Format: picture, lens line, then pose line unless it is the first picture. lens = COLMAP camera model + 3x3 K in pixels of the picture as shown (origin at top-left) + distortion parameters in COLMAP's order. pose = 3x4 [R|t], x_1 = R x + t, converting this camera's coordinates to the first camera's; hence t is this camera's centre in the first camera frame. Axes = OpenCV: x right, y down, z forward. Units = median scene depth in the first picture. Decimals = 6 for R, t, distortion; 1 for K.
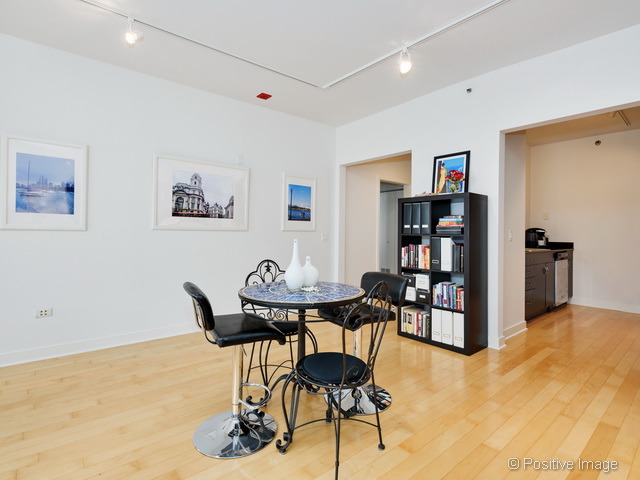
lens RADIAL K [[319.6, 0, 320.0], [0, 319.6, 240.0], [0, 0, 1]] dist [-0.004635, -0.001350]
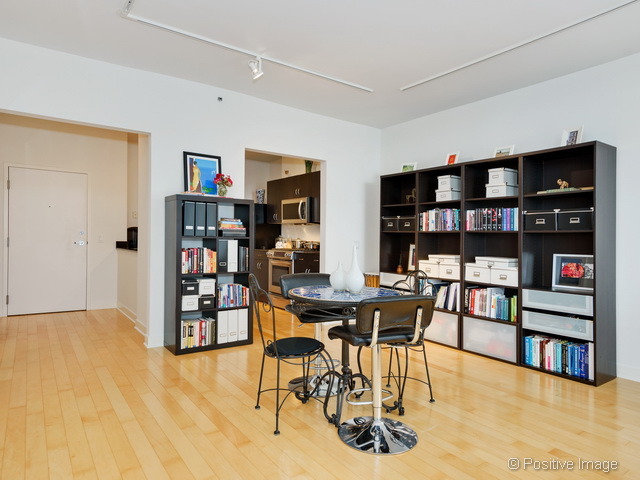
lens RADIAL K [[420.5, 0, 315.7], [0, 420.5, 246.3], [0, 0, 1]] dist [0.034946, 0.000908]
pose [[0.092079, -0.022199, 0.995504, -0.876427], [0.002804, 0.999753, 0.022034, -0.015654], [-0.995748, 0.000762, 0.092118, 0.555107]]
